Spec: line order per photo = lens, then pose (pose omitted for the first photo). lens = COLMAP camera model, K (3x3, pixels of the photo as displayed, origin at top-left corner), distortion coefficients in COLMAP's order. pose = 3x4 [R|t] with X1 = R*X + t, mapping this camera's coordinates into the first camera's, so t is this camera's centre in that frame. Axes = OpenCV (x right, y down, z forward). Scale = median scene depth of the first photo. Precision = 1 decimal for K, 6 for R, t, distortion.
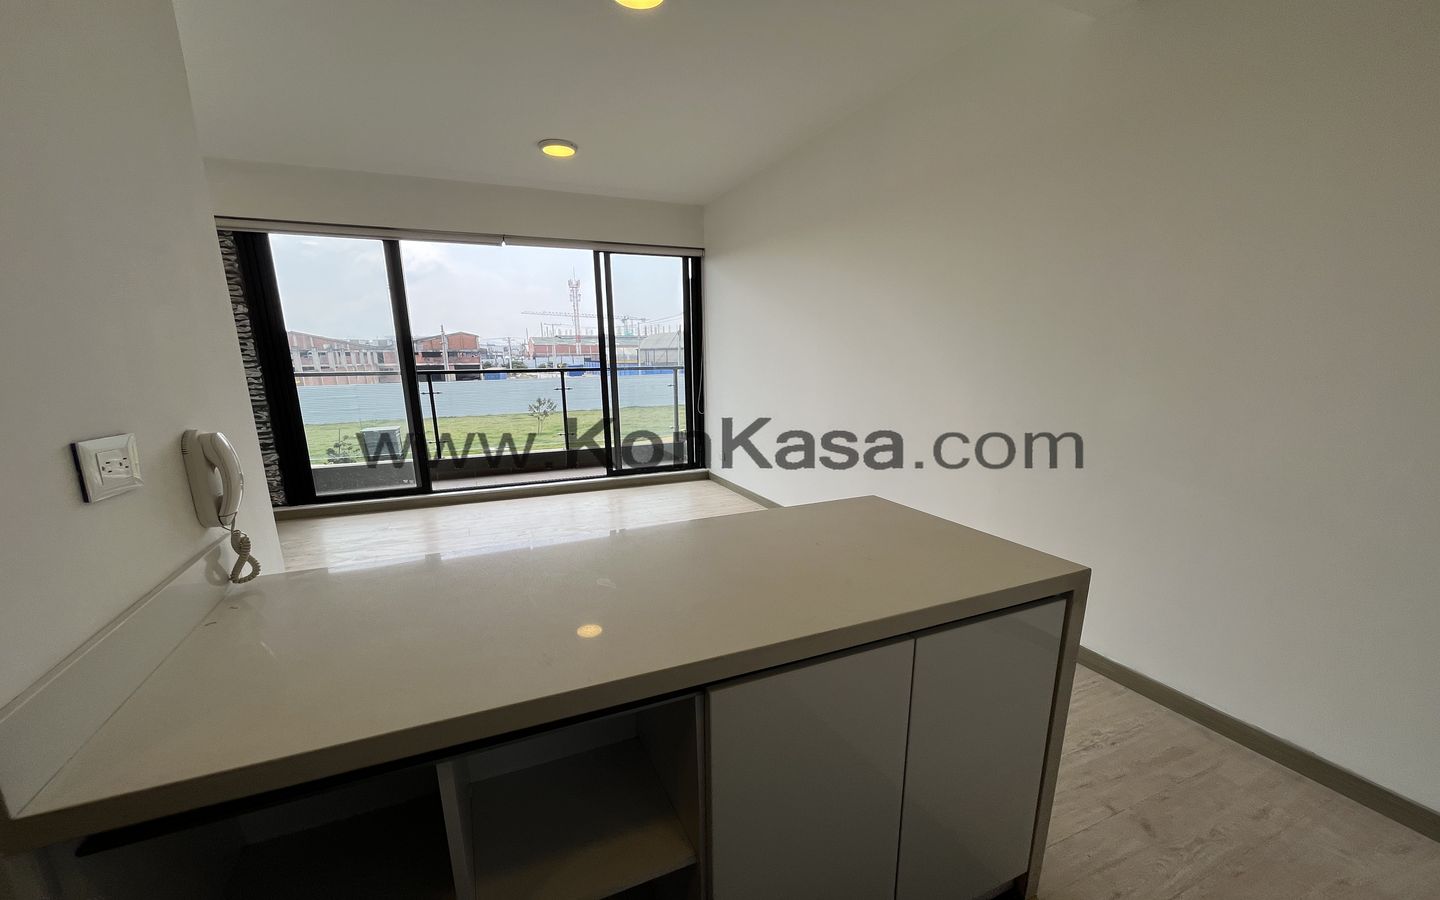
lens RADIAL K [[574.2, 0, 714.4], [0, 574.2, 489.4], [0, 0, 1]] dist [-0.003219, 0.000611]
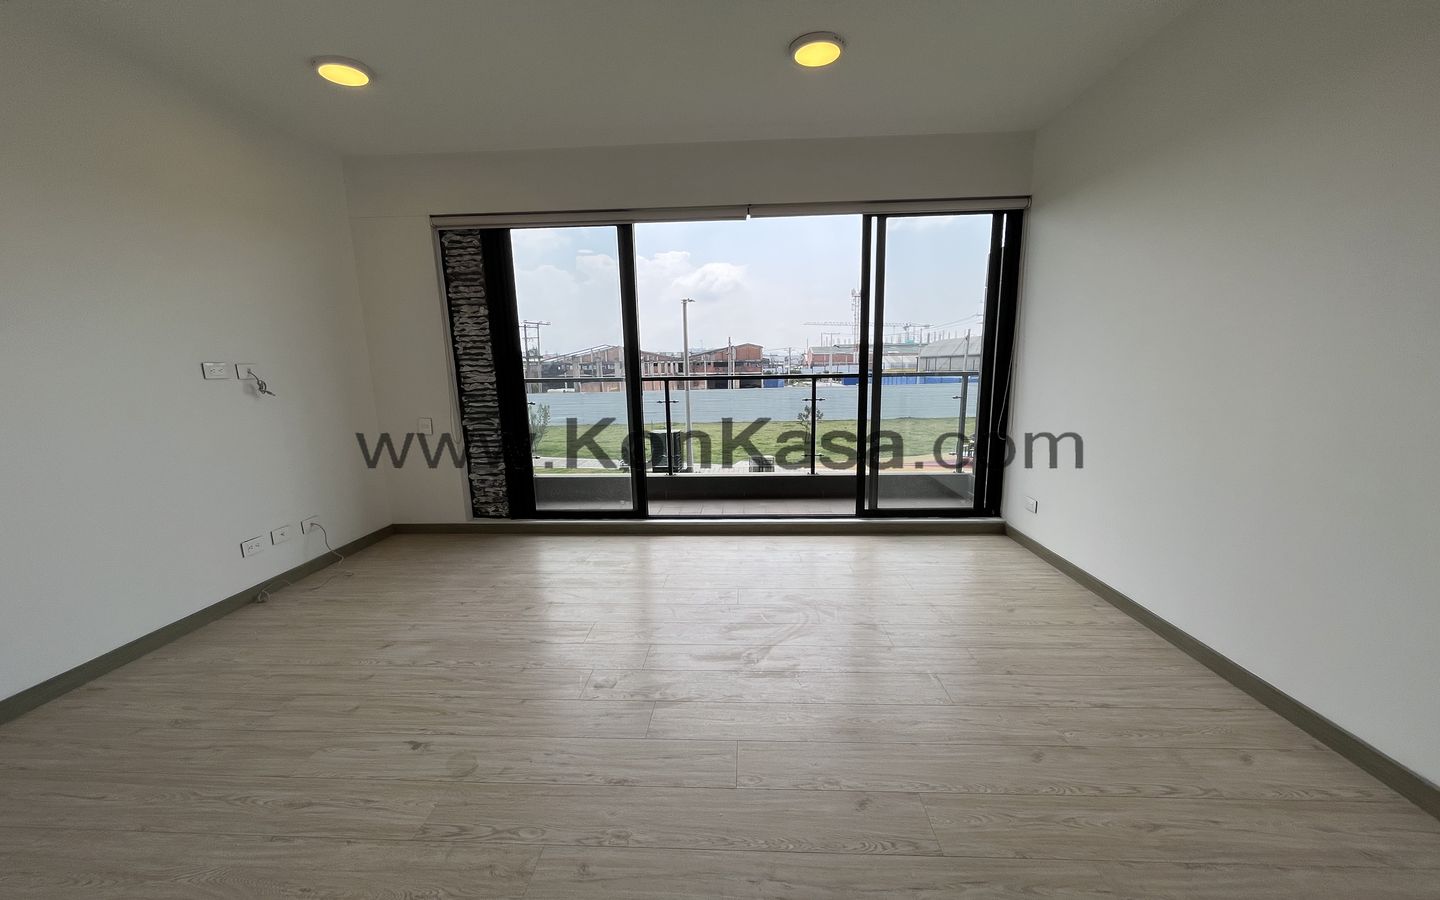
lens RADIAL K [[574.2, 0, 716.1], [0, 574.2, 488.4], [0, 0, 1]] dist [-0.003219, 0.000611]
pose [[0.896205, 0.085253, -0.435373, -0.028160], [-0.092466, 0.995705, 0.004635, -0.050070], [0.433898, 0.036104, 0.900238, 0.261276]]
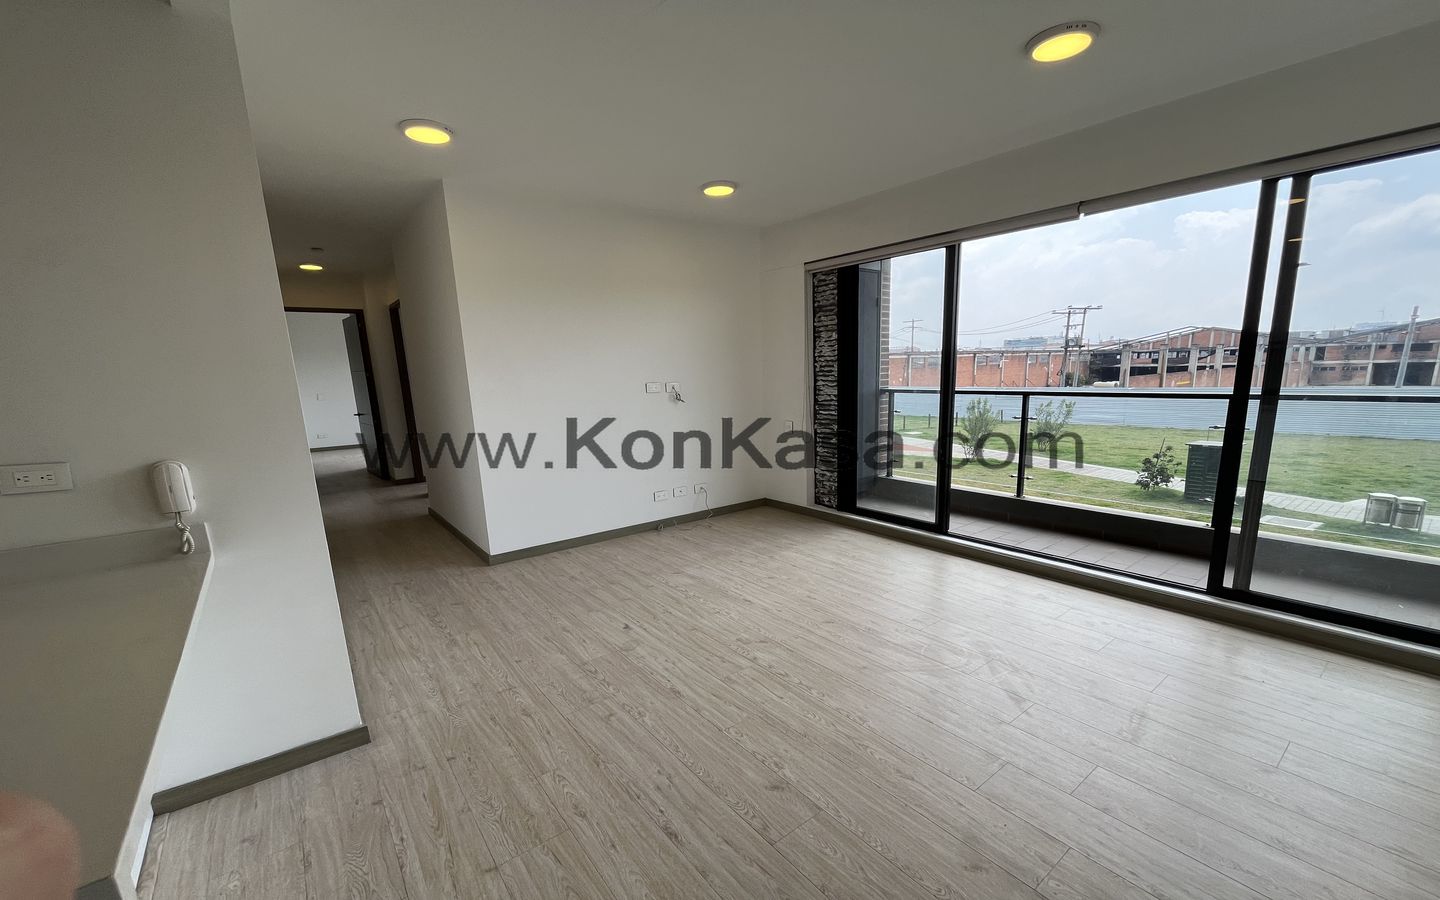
lens RADIAL K [[574.2, 0, 716.8], [0, 574.2, 491.2], [0, 0, 1]] dist [-0.003219, 0.000611]
pose [[0.240501, 0.203886, -0.948994, 0.225936], [-0.197671, 0.967490, 0.157765, -0.121682], [0.950308, 0.149646, 0.272985, 0.417159]]
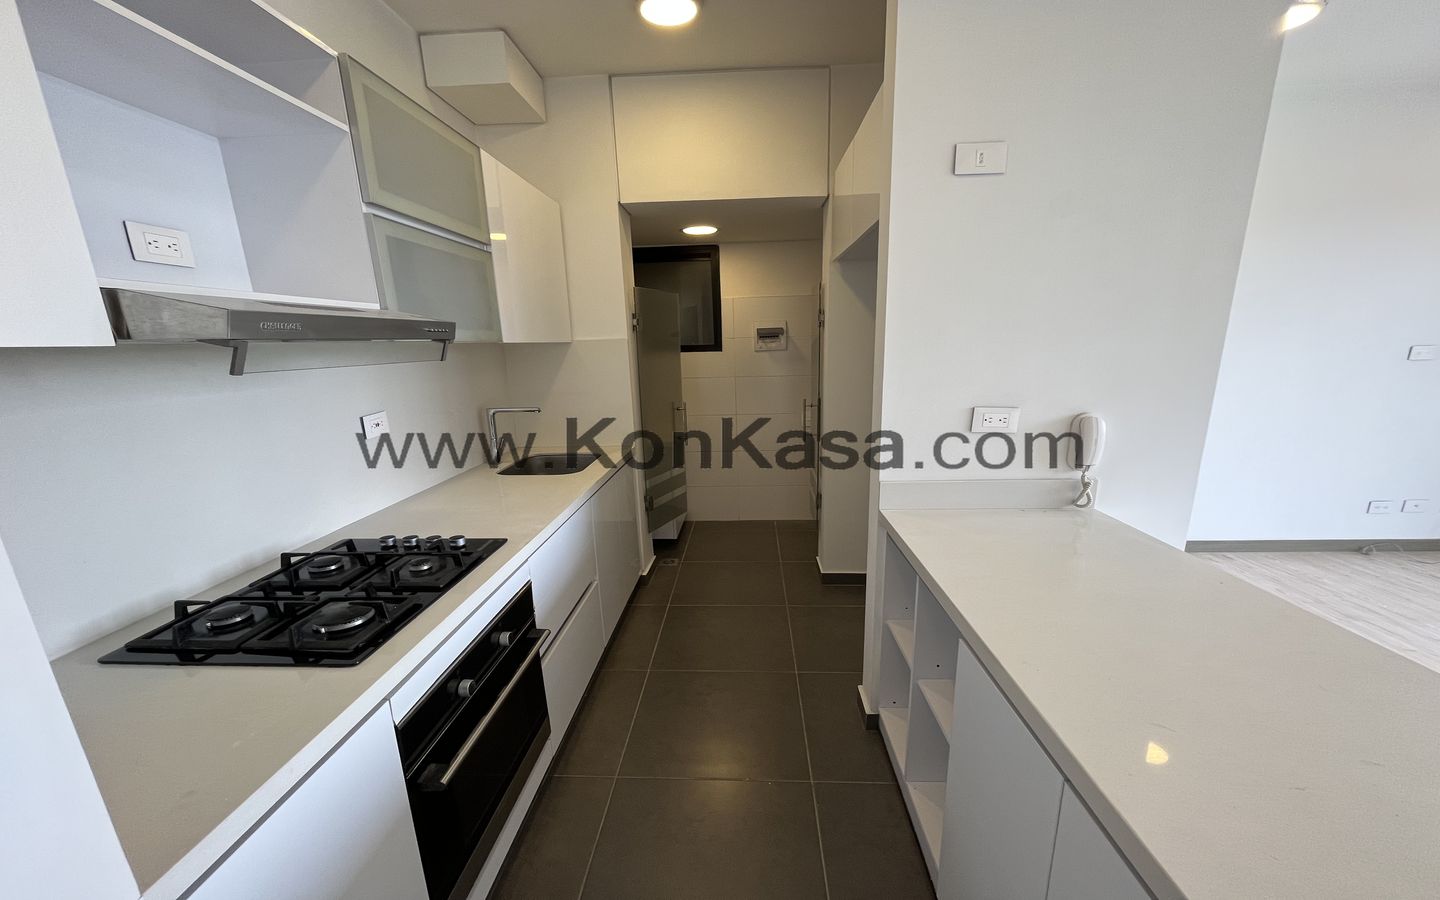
lens RADIAL K [[574.2, 0, 714.3], [0, 574.2, 497.3], [0, 0, 1]] dist [-0.003219, 0.000611]
pose [[-0.451975, 0.251495, -0.855844, 0.228524], [-0.177322, 0.914956, 0.362510, -0.059460], [0.874229, 0.315605, -0.368942, 0.143520]]
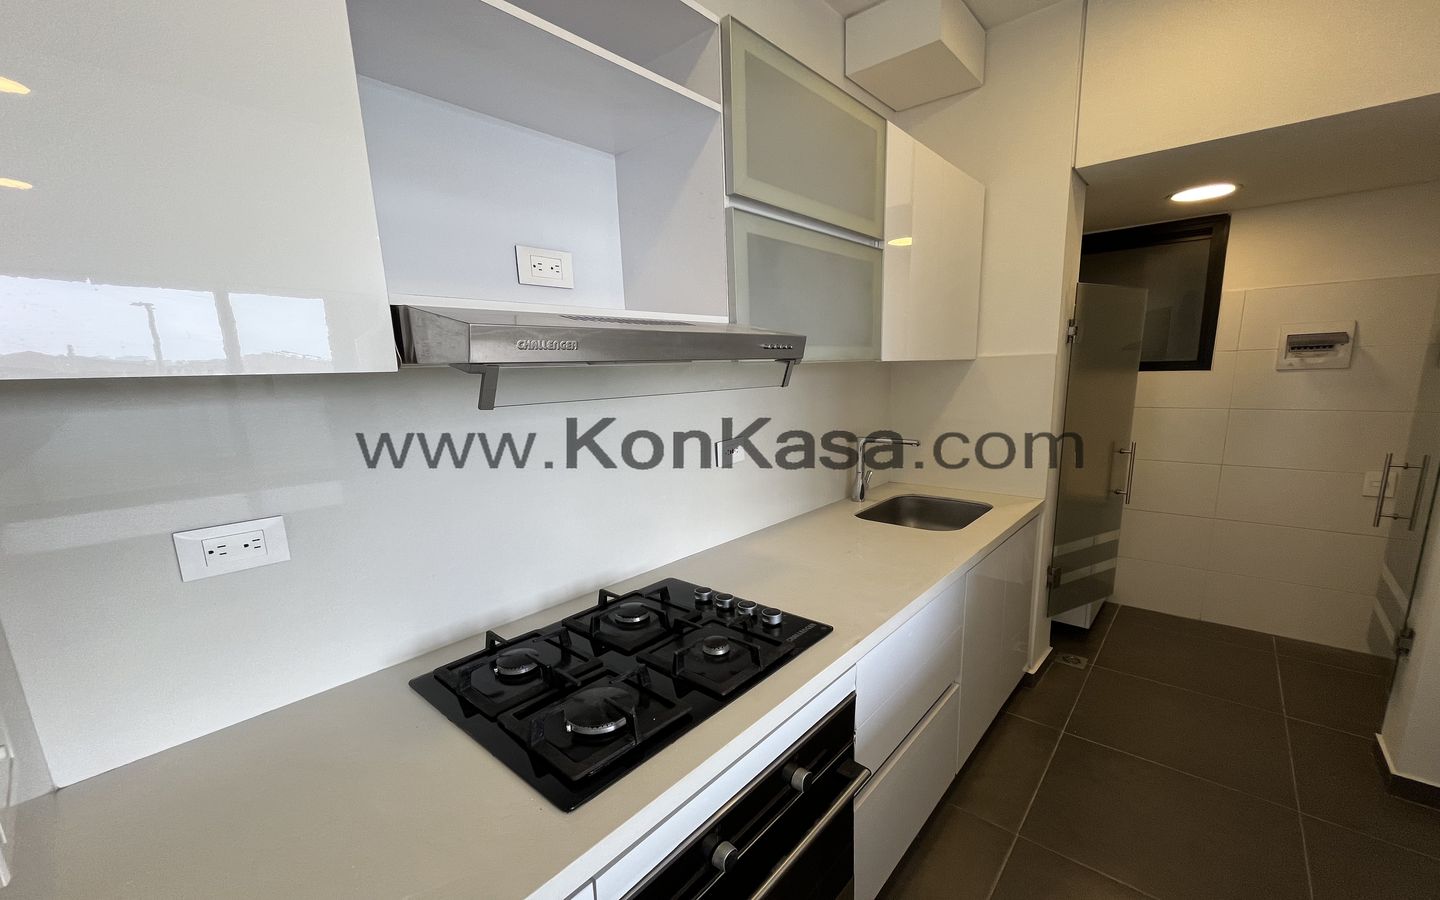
lens RADIAL K [[574.2, 0, 718.7], [0, 574.2, 490.5], [0, 0, 1]] dist [-0.003219, 0.000611]
pose [[-0.901398, 0.122583, -0.415278, 0.144684], [-0.064253, 0.910601, 0.408261, -0.045320], [0.428198, 0.394688, -0.812938, 0.079692]]
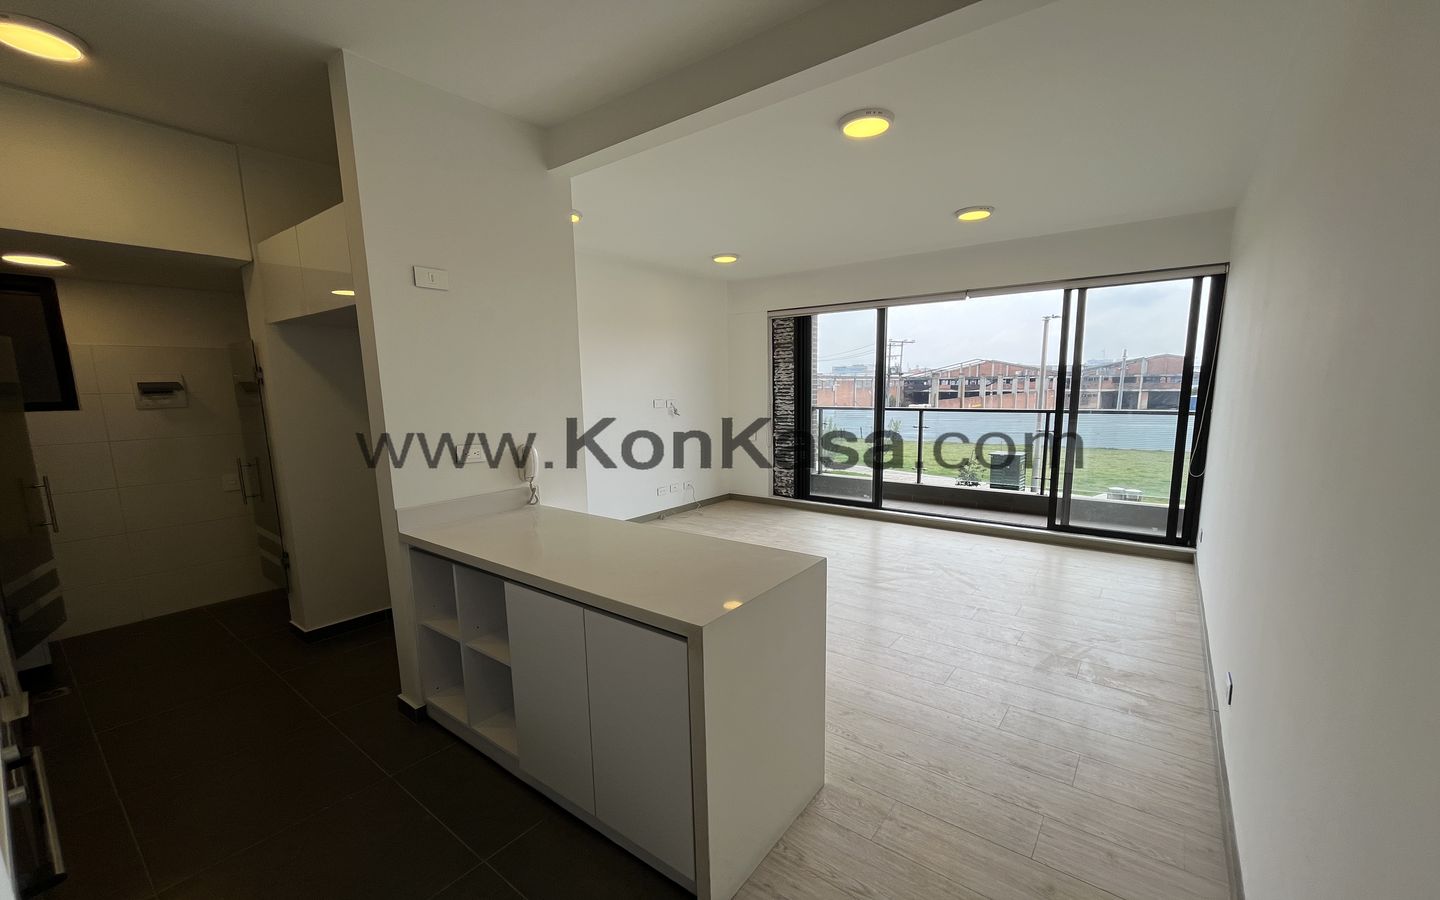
lens RADIAL K [[574.2, 0, 716.9], [0, 574.2, 488.5], [0, 0, 1]] dist [-0.003219, 0.000611]
pose [[0.480667, 0.156491, -0.862827, 0.372679], [-0.193707, 0.978589, 0.069575, -0.052332], [0.855241, 0.133693, 0.500689, 0.087807]]
